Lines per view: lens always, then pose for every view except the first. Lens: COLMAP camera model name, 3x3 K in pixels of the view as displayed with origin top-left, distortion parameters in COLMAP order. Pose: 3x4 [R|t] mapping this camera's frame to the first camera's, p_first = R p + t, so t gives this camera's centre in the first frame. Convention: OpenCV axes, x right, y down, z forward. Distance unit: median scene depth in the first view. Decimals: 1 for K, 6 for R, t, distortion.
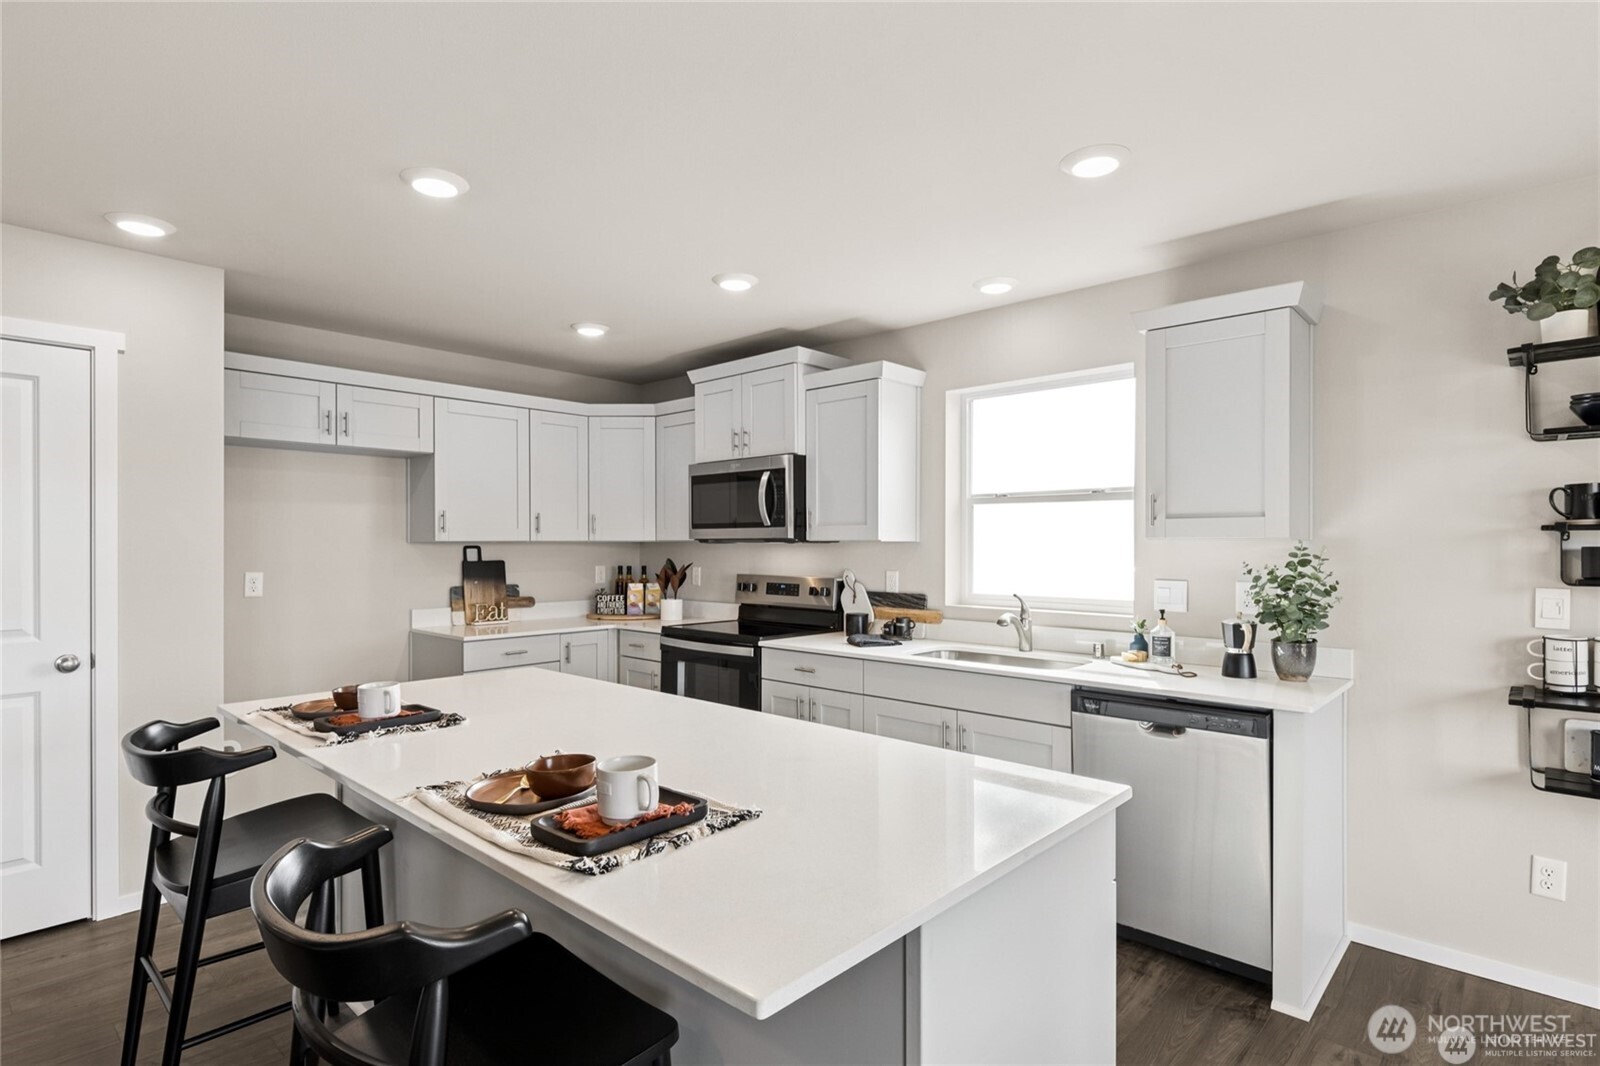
lens RADIAL K [[802.9, 0, 801.8], [0, 802.9, 534.5], [0, 0, 1]] dist [-0.002473, -0.000377]
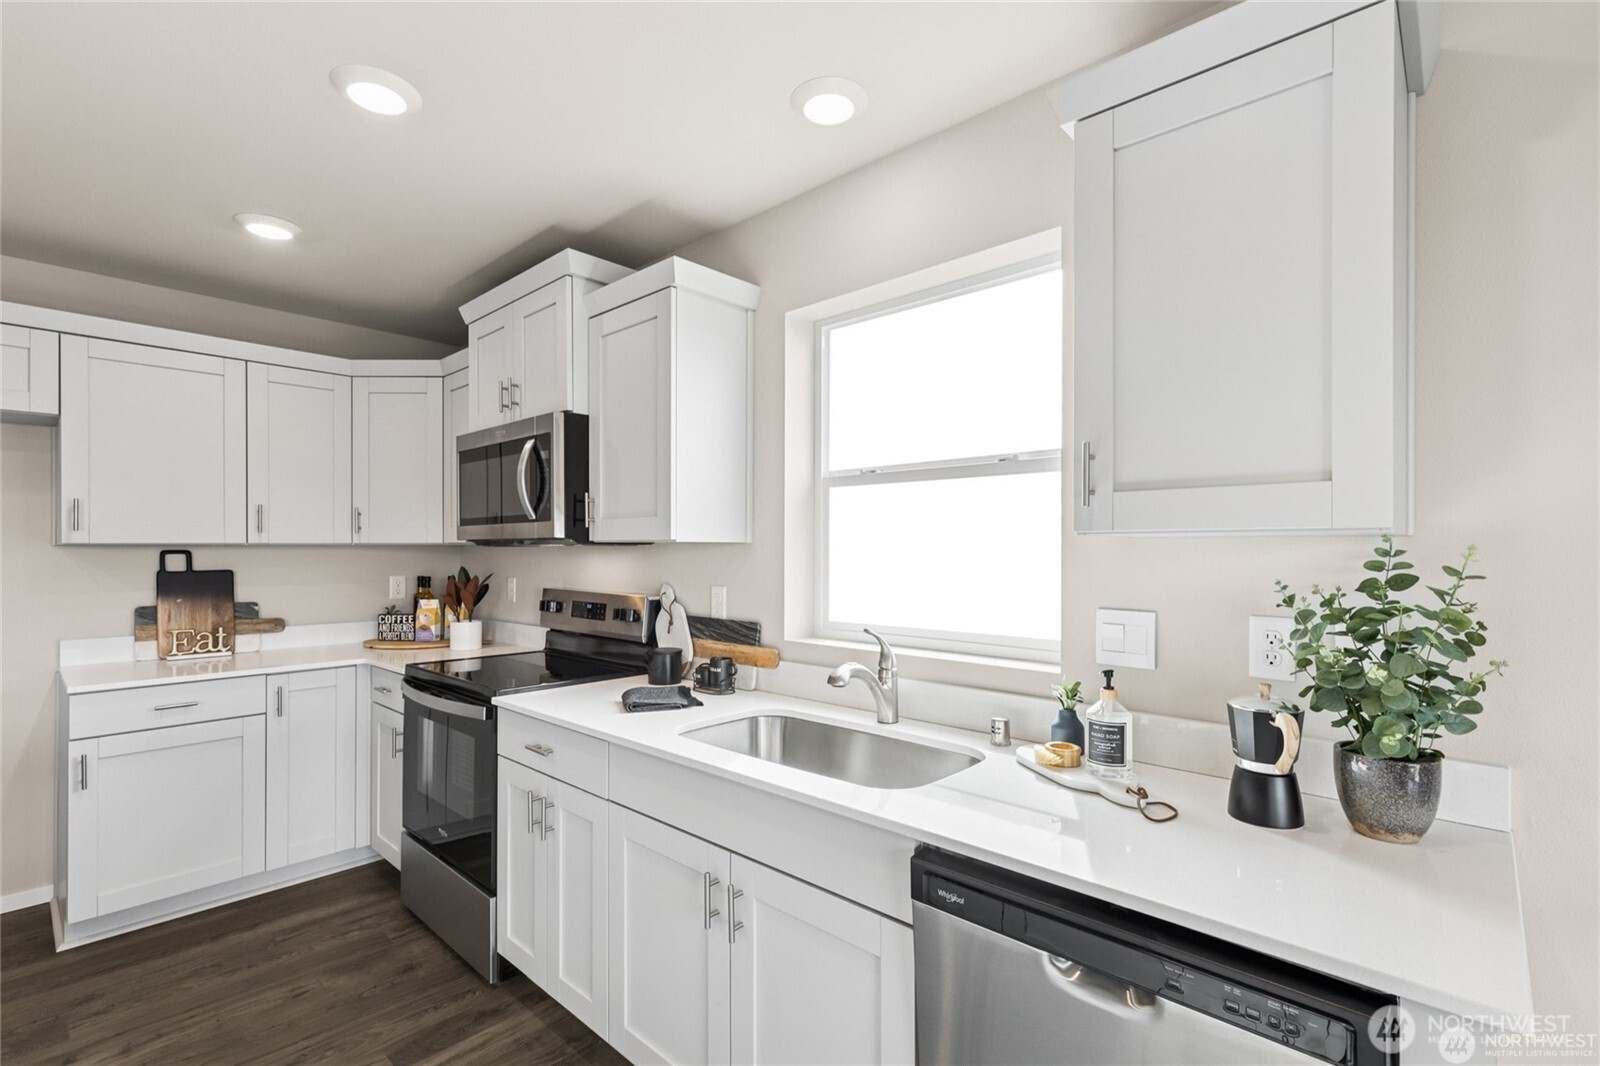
lens RADIAL K [[733.2, 0, 804.3], [0, 733.2, 540.7], [0, 0, 1]] dist [0.009619, -0.000377]
pose [[0.999963, -0.000945, 0.008554, 0.186332], [0.000944, 1.000000, 0.000196, 0.007181], [-0.008554, -0.000188, 0.999963, 0.394352]]
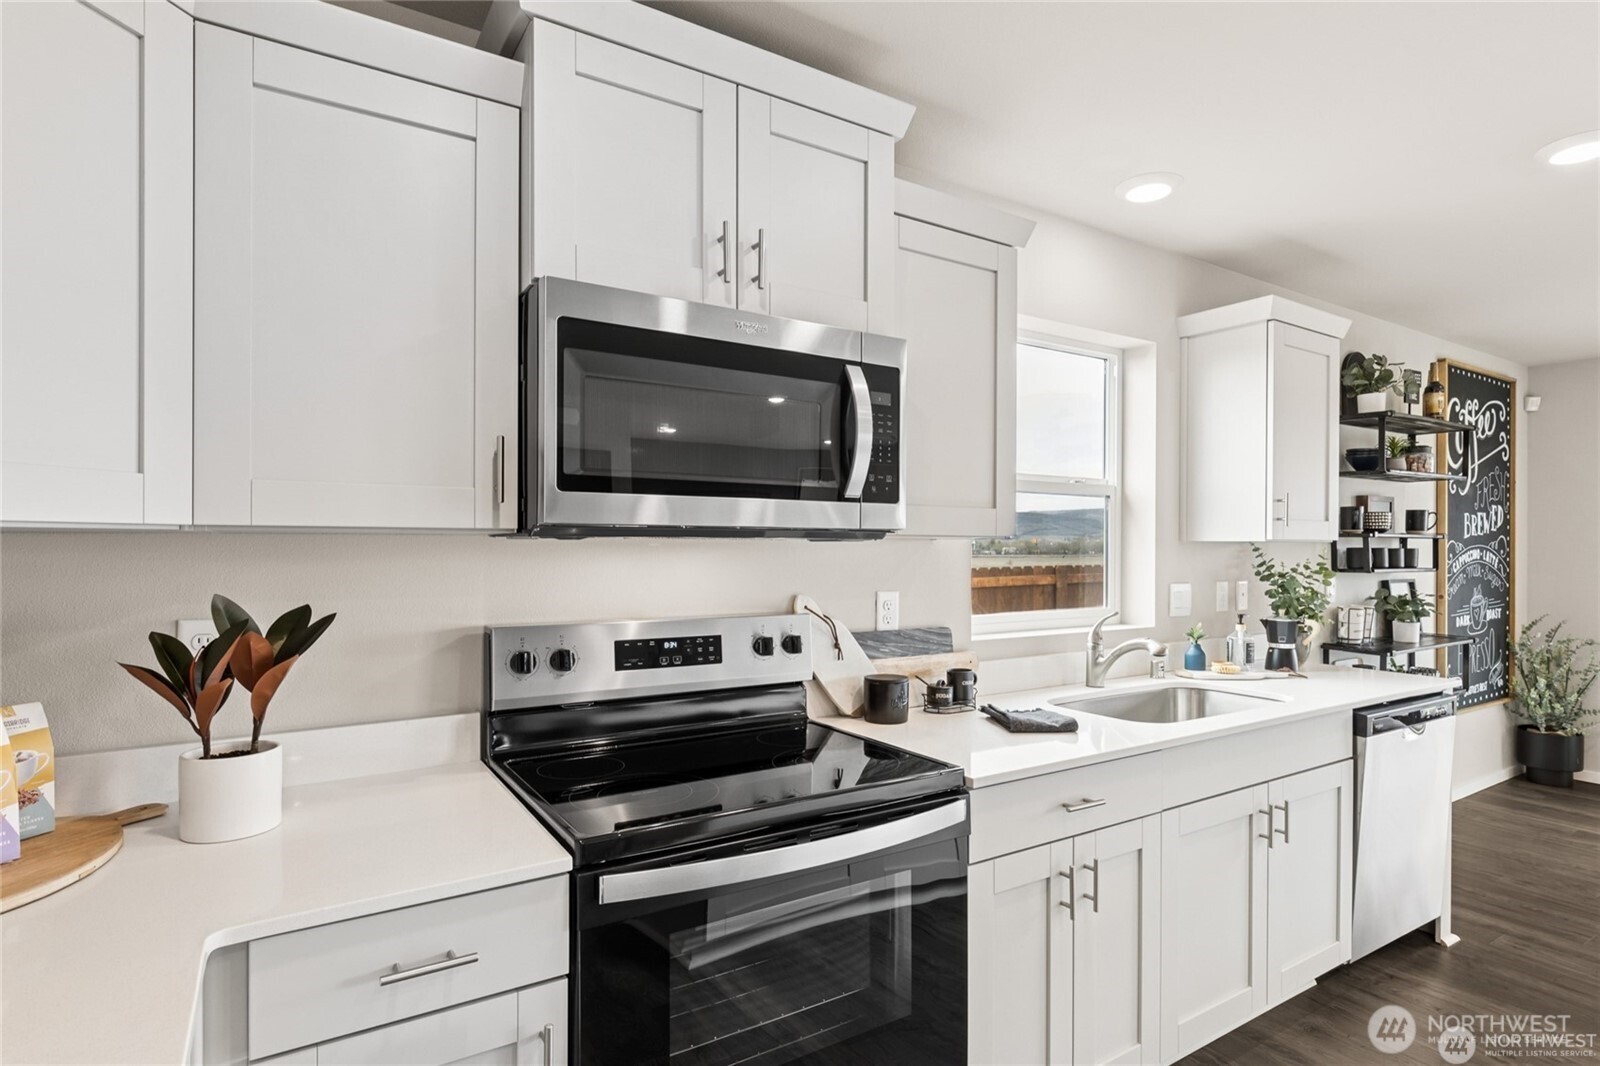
lens RADIAL K [[802.9, 0, 806.8], [0, 802.9, 551.2], [0, 0, 1]] dist [-0.002473, -0.000377]
pose [[0.255303, -0.002052, 0.966859, -0.464158], [-0.012508, 0.999907, 0.005425, 0.014972], [-0.966780, -0.013478, 0.255254, 0.944852]]
